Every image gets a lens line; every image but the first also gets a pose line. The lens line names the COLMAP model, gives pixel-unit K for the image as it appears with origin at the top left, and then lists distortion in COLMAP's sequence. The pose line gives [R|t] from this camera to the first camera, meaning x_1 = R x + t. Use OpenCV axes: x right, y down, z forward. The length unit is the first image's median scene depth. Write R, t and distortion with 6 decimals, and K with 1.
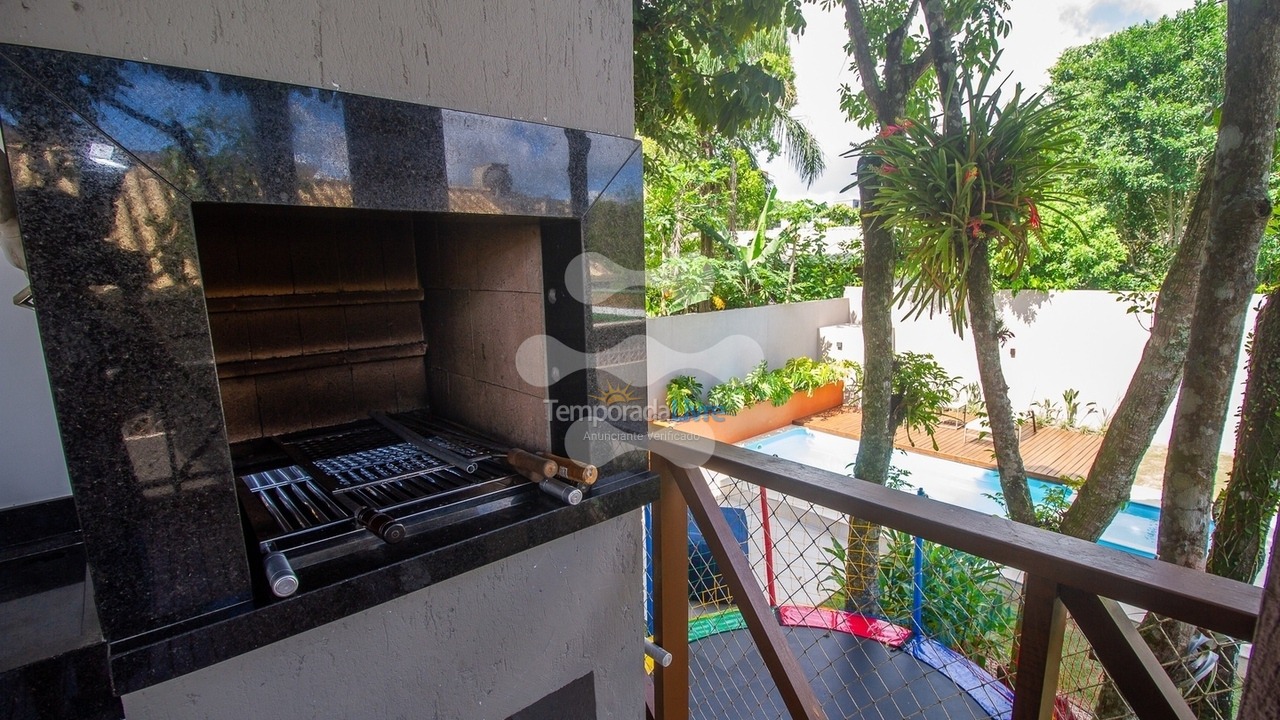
lens RADIAL K [[591.3, 0, 640.0], [0, 591.3, 371.5], [0, 0, 1]] dist [-0.009537, -0.000255]
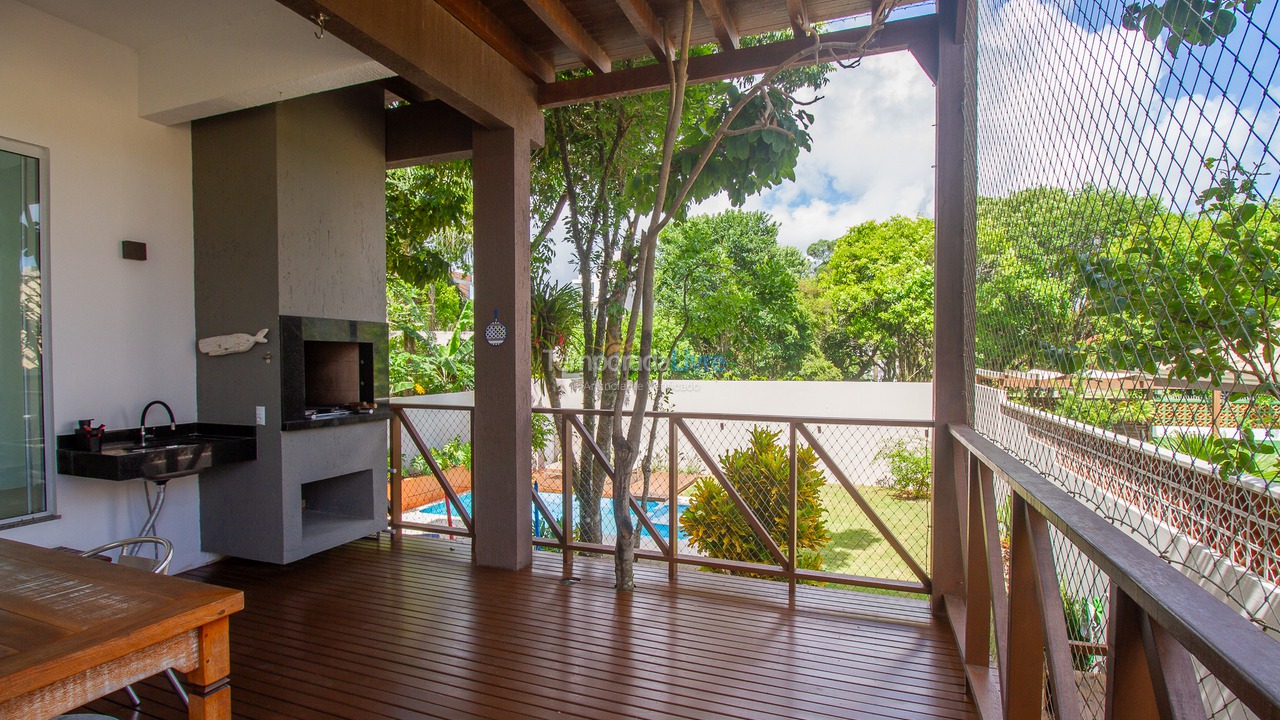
lens RADIAL K [[591.3, 0, 647.4], [0, 591.3, 369.4], [0, 0, 1]] dist [-0.009537, -0.000255]
pose [[0.882432, 0.008804, 0.470357, -0.026036], [0.067902, 0.986972, -0.145864, 0.048610], [-0.465513, 0.160653, 0.870338, -0.274224]]
